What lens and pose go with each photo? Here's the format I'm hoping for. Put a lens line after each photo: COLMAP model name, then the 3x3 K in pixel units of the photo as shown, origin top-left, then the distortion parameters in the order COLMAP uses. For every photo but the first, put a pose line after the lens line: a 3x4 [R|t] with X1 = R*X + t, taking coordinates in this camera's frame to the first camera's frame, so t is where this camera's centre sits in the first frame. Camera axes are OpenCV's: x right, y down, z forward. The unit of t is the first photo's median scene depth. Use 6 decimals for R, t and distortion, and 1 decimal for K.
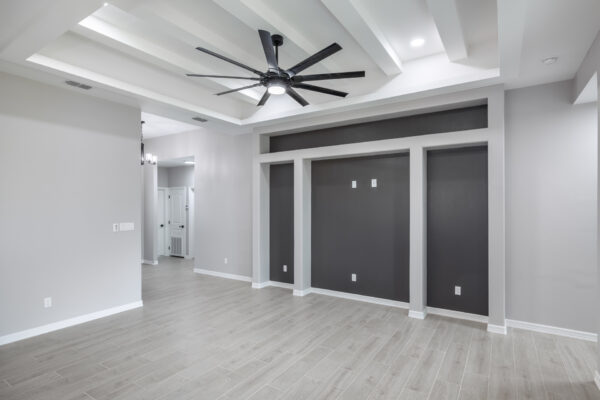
lens RADIAL K [[311.7, 0, 300.0], [0, 311.7, 200.0], [0, 0, 1]] dist [-0.014446, -0.000169]
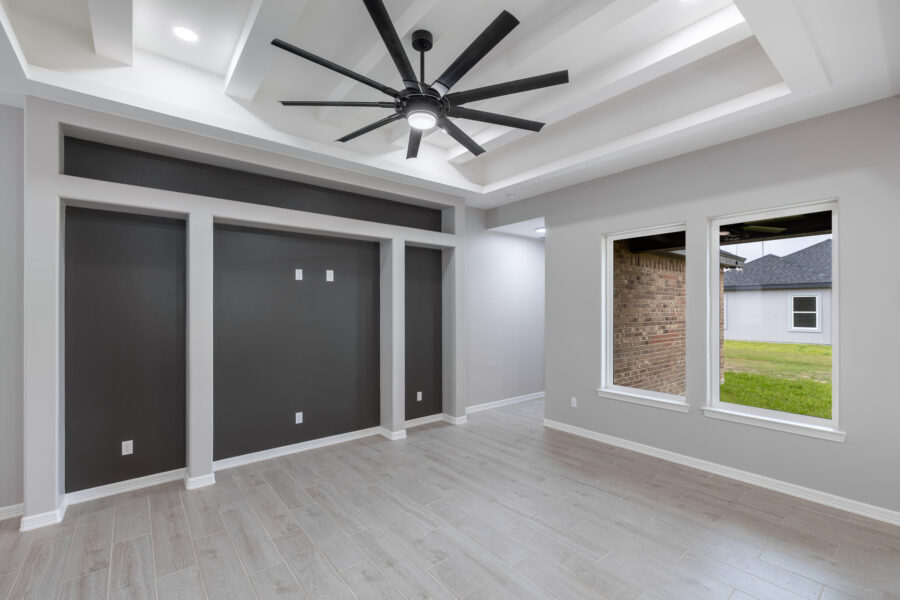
lens RADIAL K [[390.8, 0, 450.0], [0, 390.8, 300.0], [0, 0, 1]] dist [-0.000643, -0.000190]
pose [[0.310635, 0.018531, 0.950349, -0.628623], [-0.015510, 0.999776, -0.014425, 0.011914], [-0.950403, -0.010259, 0.310853, 0.552186]]
